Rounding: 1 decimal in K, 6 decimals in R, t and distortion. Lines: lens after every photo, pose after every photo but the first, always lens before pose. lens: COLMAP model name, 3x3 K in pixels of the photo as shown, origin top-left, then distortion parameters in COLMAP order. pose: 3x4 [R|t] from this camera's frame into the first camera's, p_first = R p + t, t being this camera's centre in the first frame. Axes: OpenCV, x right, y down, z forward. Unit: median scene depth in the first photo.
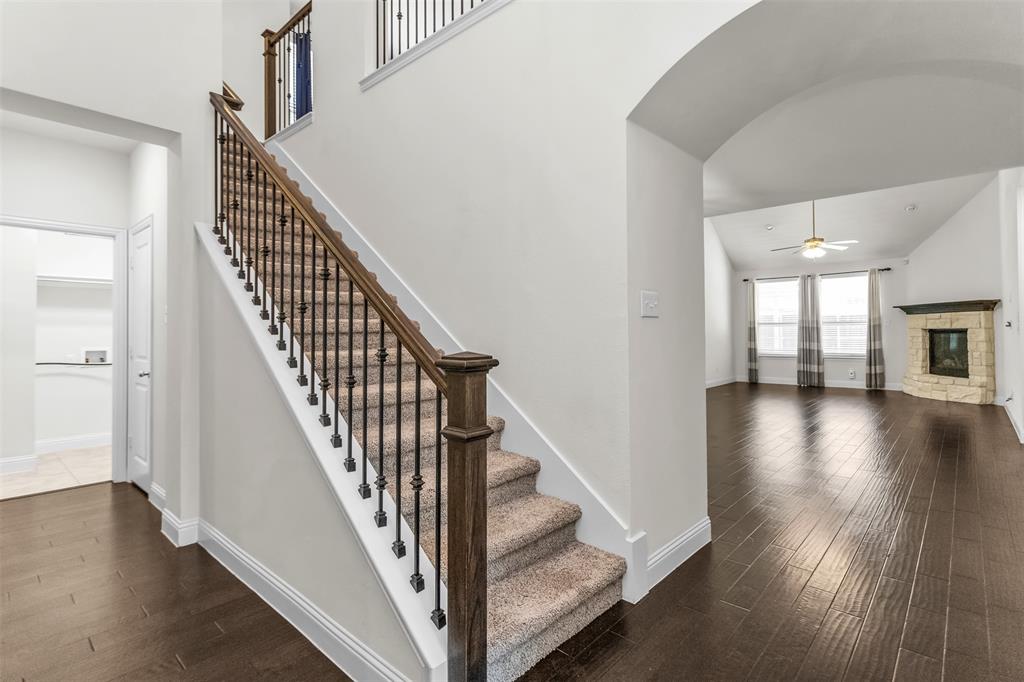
lens RADIAL K [[498.7, 0, 509.6], [0, 498.7, 320.8], [0, 0, 1]] dist [0.000476, 0.000491]
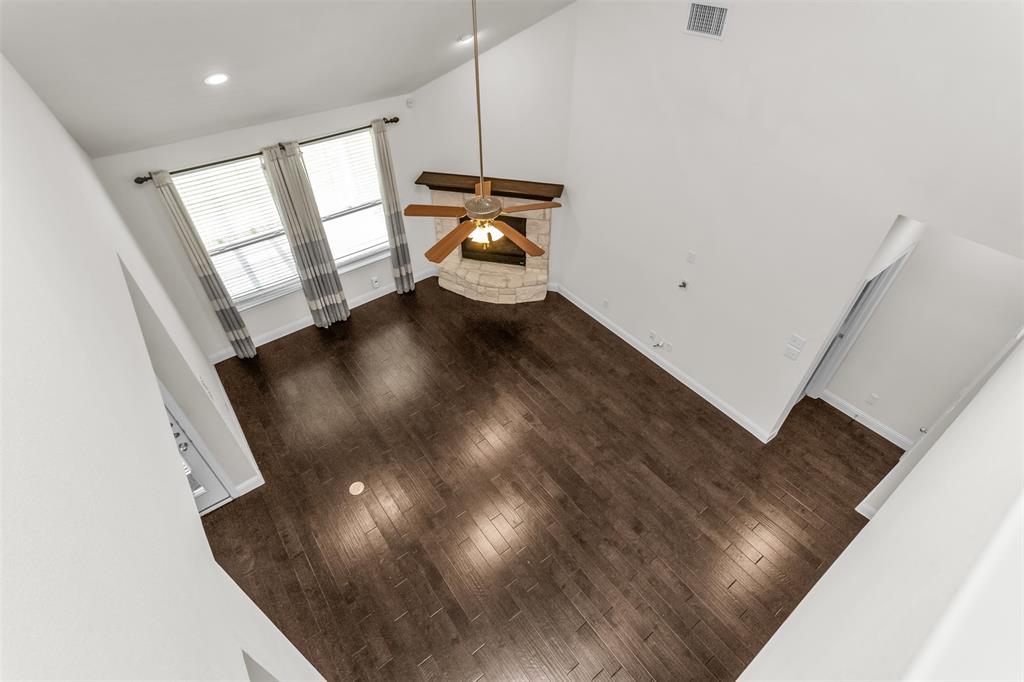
lens RADIAL K [[492.2, 0, 511.0], [0, 492.2, 338.5], [0, 0, 1]] dist [-0.001198, 0.001005]
pose [[0.180279, -0.657635, 0.731448, 0.178191], [-0.022933, 0.740620, 0.671533, -0.311867], [-0.983348, -0.137838, 0.118436, 0.761778]]
